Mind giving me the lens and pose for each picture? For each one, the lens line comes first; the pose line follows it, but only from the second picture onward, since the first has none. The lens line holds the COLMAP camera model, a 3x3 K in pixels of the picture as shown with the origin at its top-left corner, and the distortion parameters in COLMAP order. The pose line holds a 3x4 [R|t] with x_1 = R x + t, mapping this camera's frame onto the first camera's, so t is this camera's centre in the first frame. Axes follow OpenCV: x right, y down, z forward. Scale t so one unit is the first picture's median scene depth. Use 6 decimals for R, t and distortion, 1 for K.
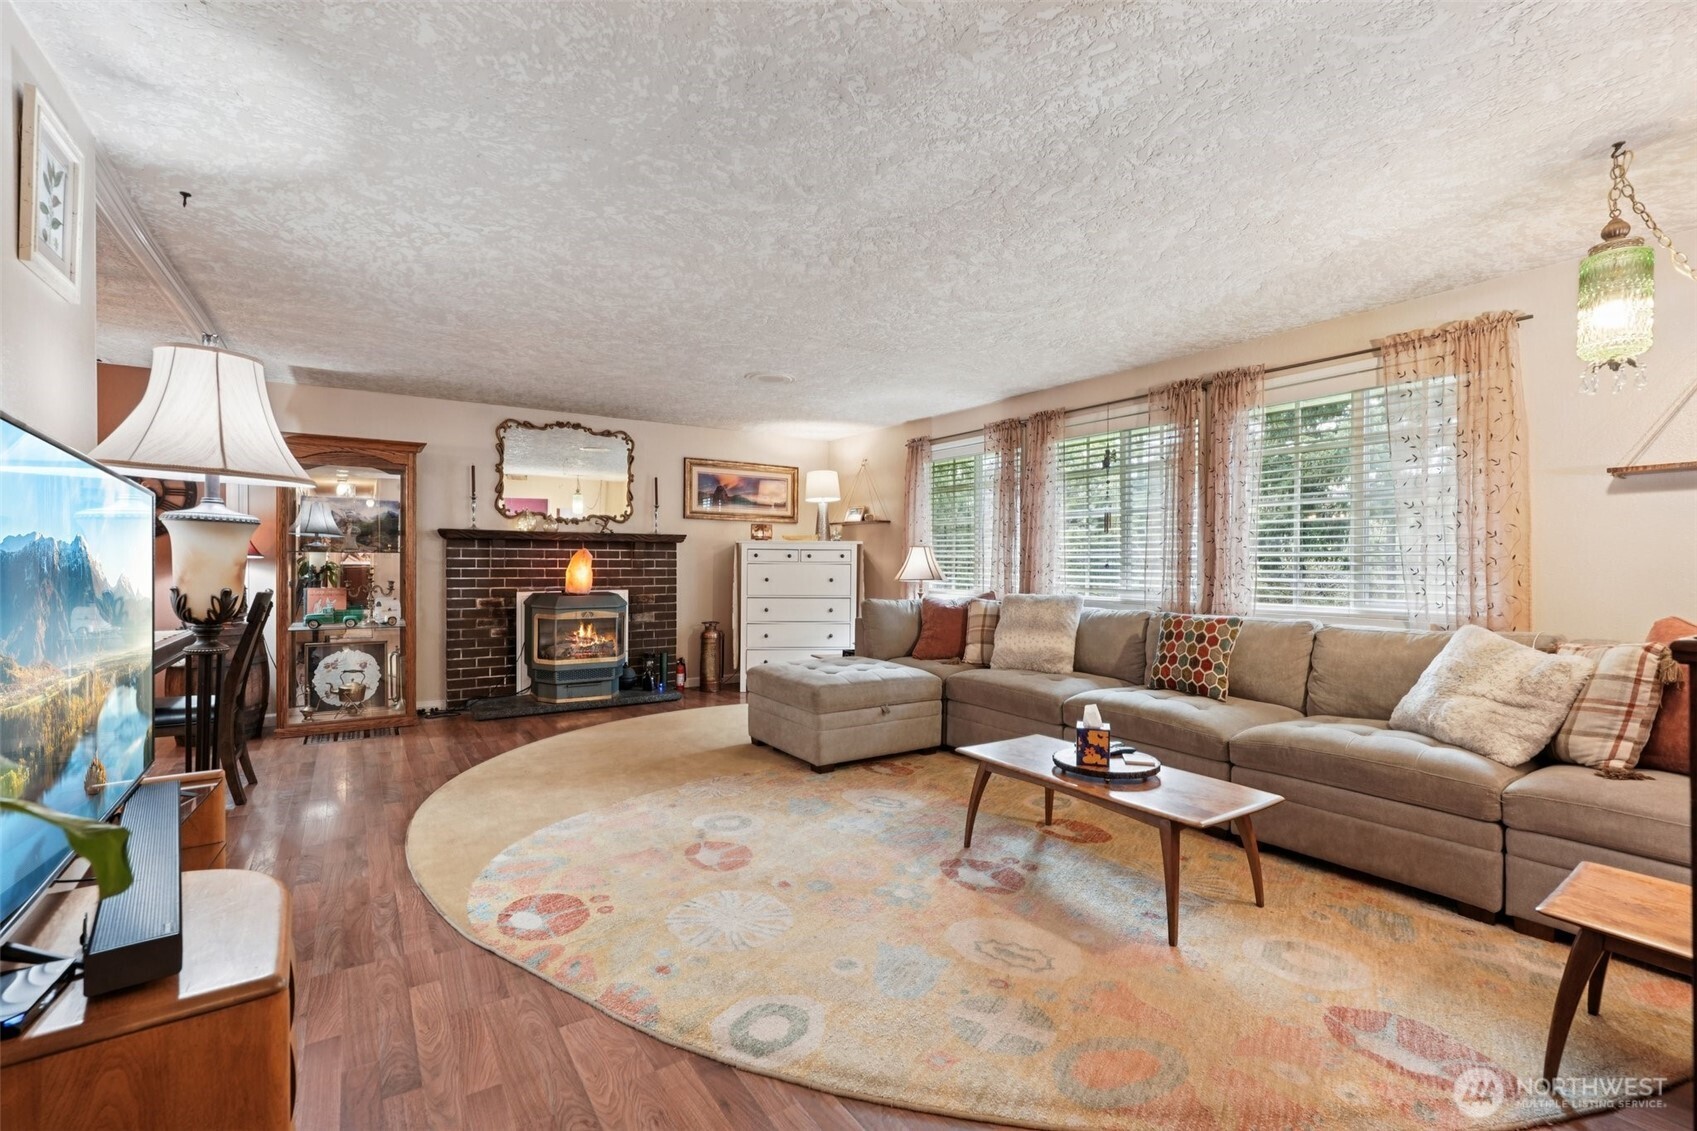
lens RADIAL K [[751.6, 0, 851.2], [0, 751.6, 562.5], [0, 0, 1]] dist [-0.017069, 0.005385]
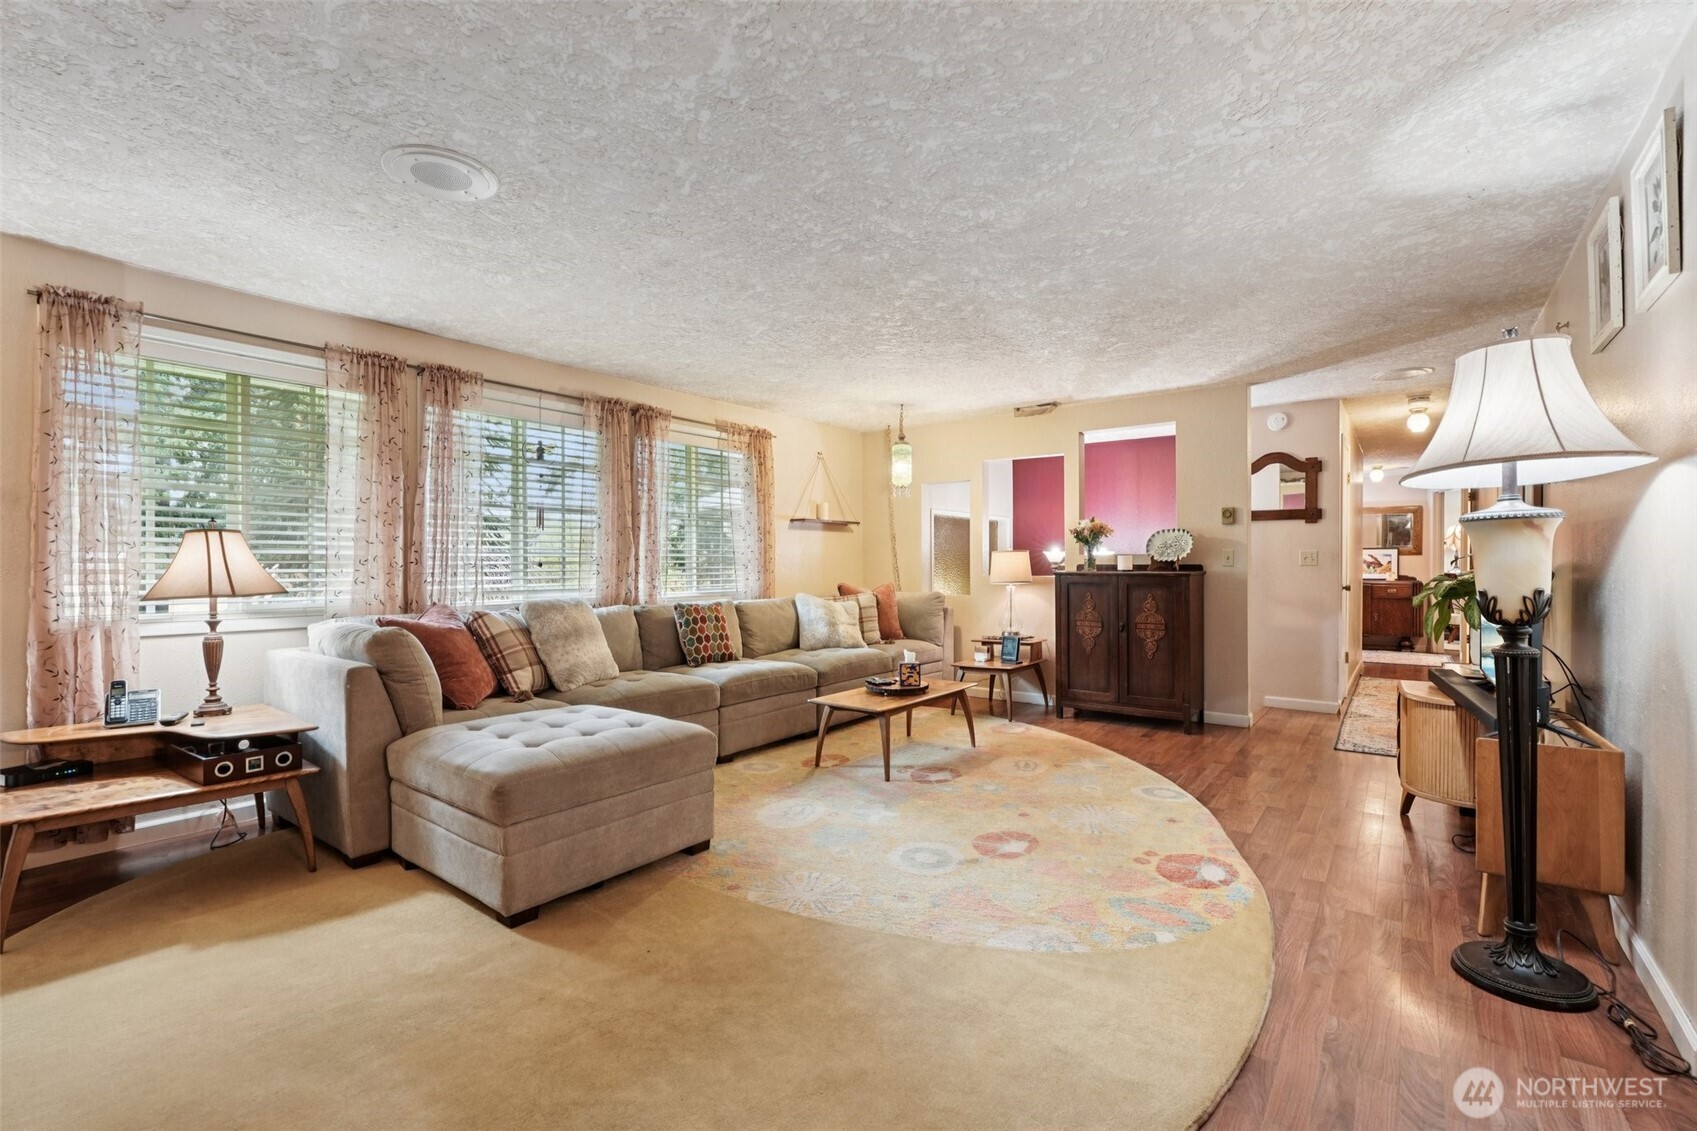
lens RADIAL K [[751.6, 0, 842.3], [0, 751.6, 561.9], [0, 0, 1]] dist [-0.017069, 0.005385]
pose [[-0.326072, -0.001360, 0.945344, -0.741399], [0.000230, 0.999999, 0.001518, -0.000563], [-0.945345, 0.000713, -0.326071, 1.062566]]
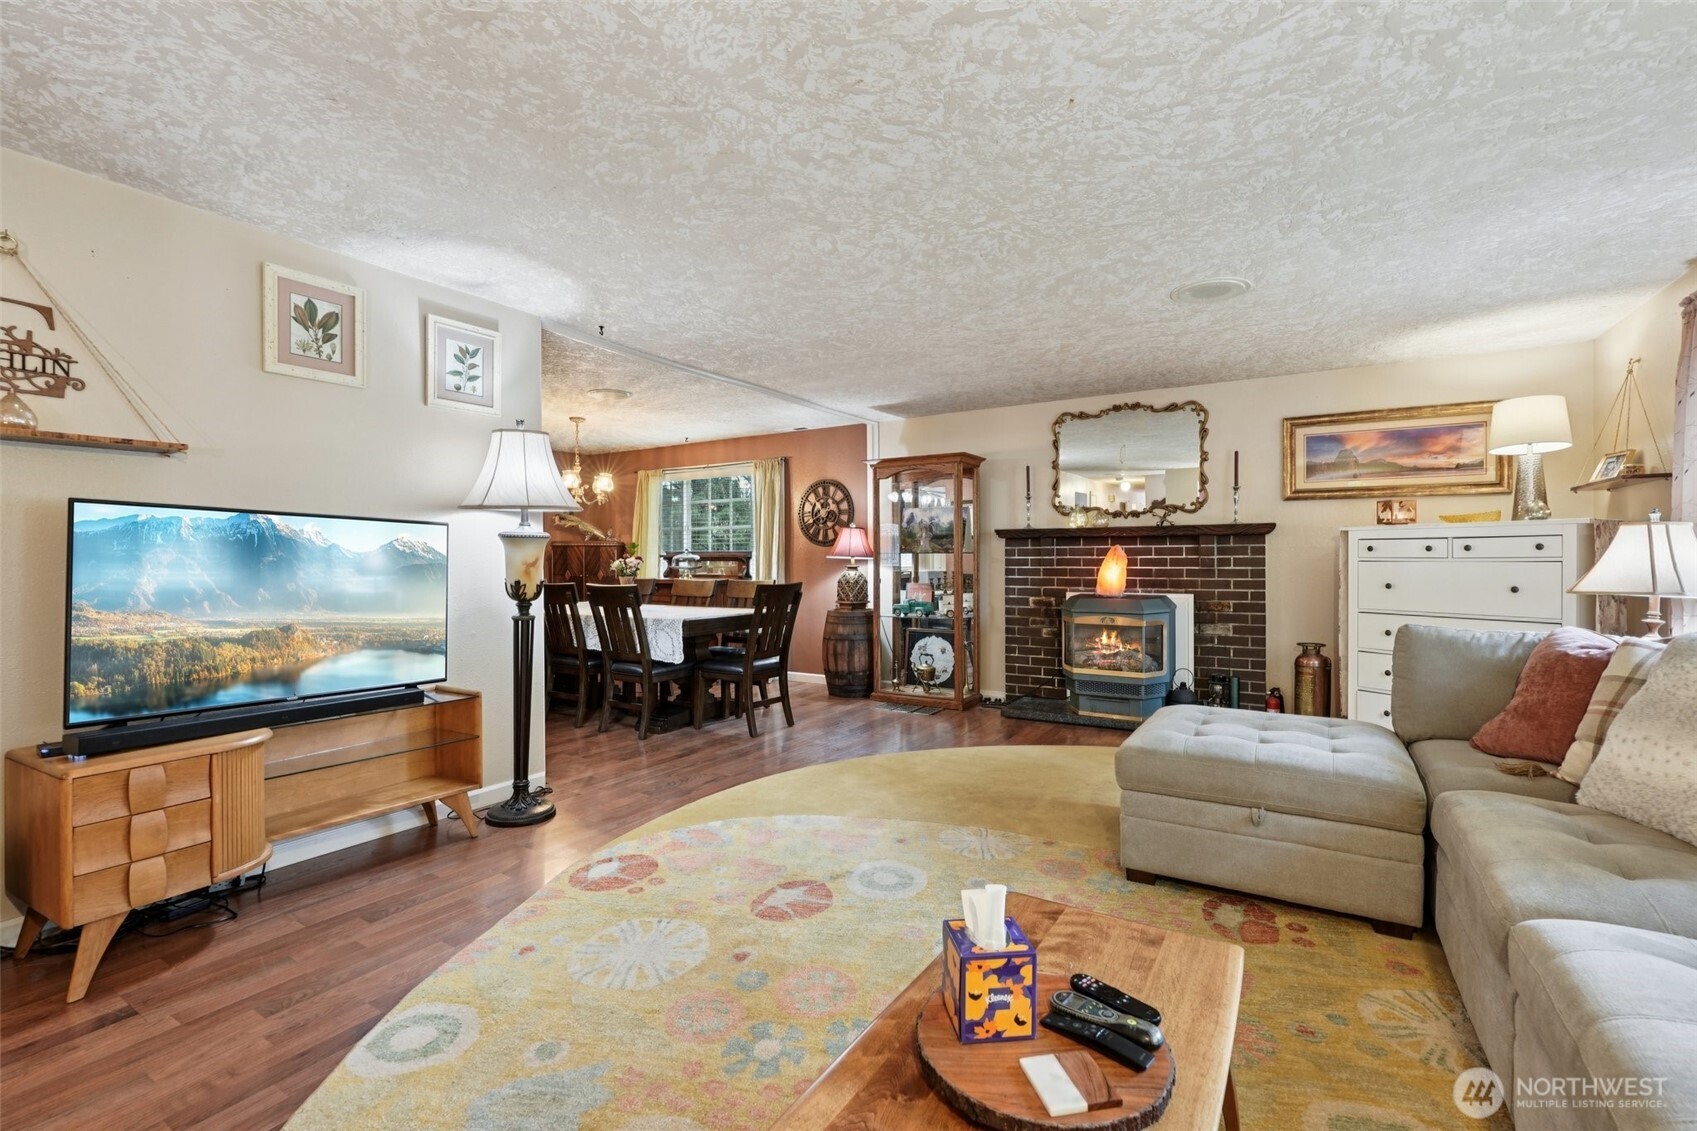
lens RADIAL K [[751.6, 0, 838.6], [0, 751.6, 561.0], [0, 0, 1]] dist [-0.017069, 0.005385]
pose [[0.407766, -0.005061, -0.913073, 0.435336], [0.004894, 0.999982, -0.003357, 0.002101], [0.913074, -0.003100, 0.407783, 0.477746]]
